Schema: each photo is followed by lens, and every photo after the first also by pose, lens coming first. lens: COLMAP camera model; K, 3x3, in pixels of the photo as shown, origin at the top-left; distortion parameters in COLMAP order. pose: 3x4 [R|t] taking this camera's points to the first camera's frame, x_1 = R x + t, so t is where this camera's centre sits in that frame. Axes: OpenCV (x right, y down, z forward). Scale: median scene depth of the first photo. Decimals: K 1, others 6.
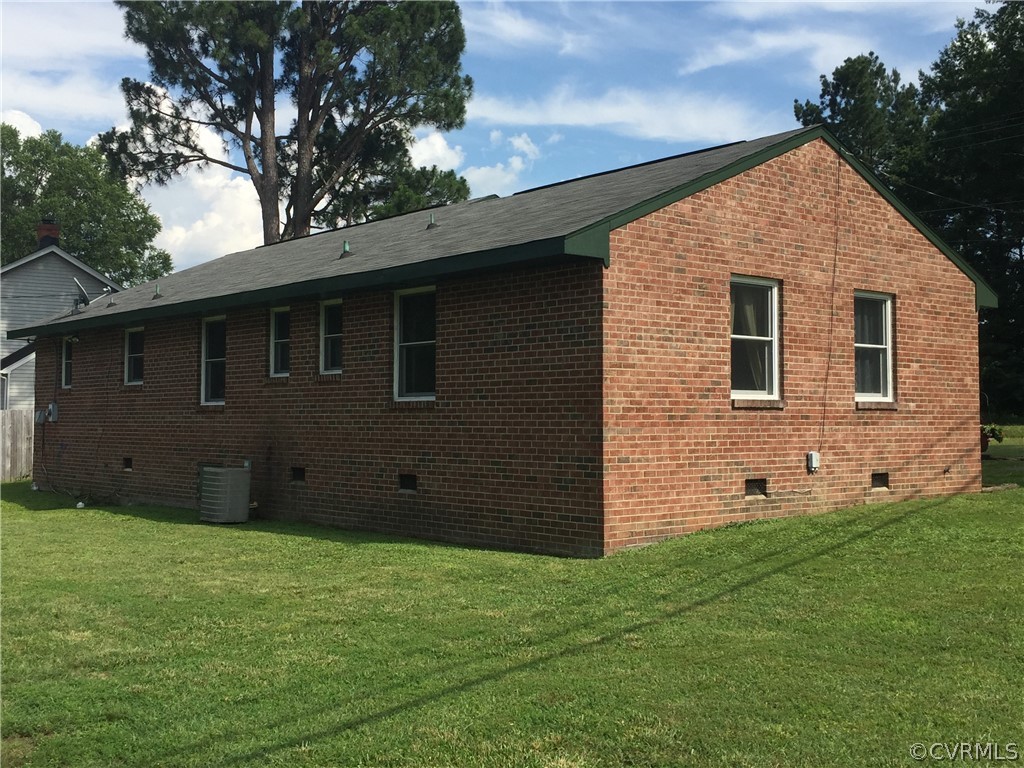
lens RADIAL K [[1147.1, 0, 511.7], [0, 1147.1, 381.2], [0, 0, 1]] dist [-0.010082, 0.000000]
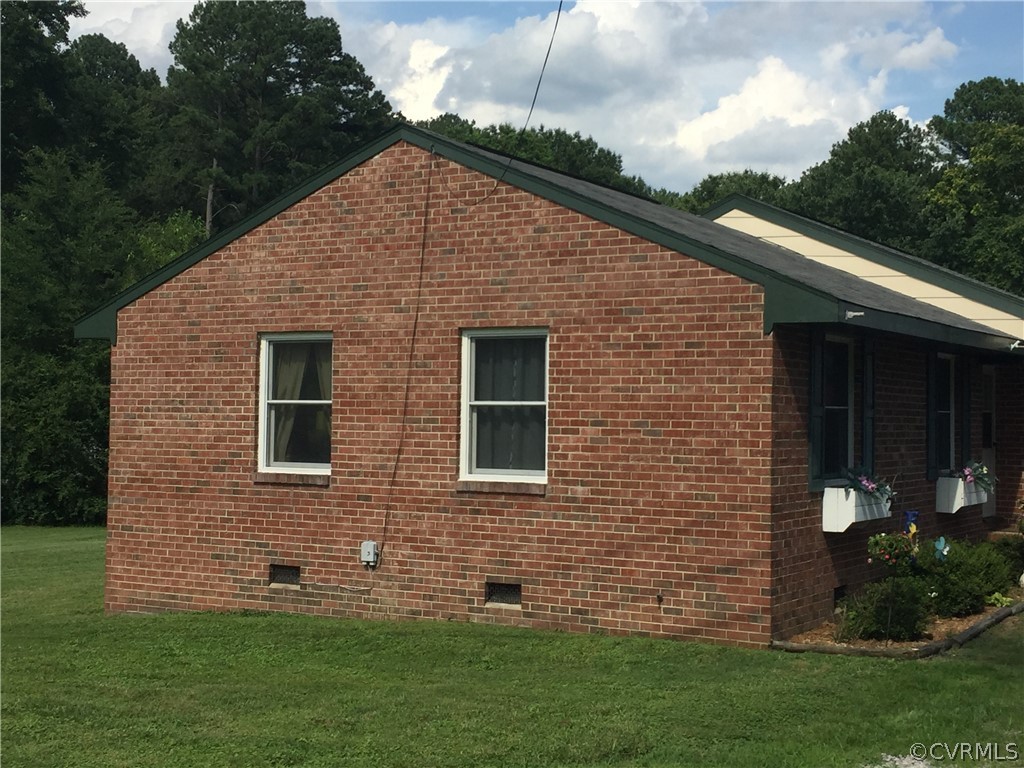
lens RADIAL K [[1483.5, 0, 512.7], [0, 1483.5, 384.4], [0, 0, 1]] dist [-0.002677, 0.000000]
pose [[0.347351, -0.019227, -0.937538, 1.318041], [0.016046, 0.999765, -0.014558, -0.032552], [0.937598, -0.009987, 0.347578, 0.763537]]
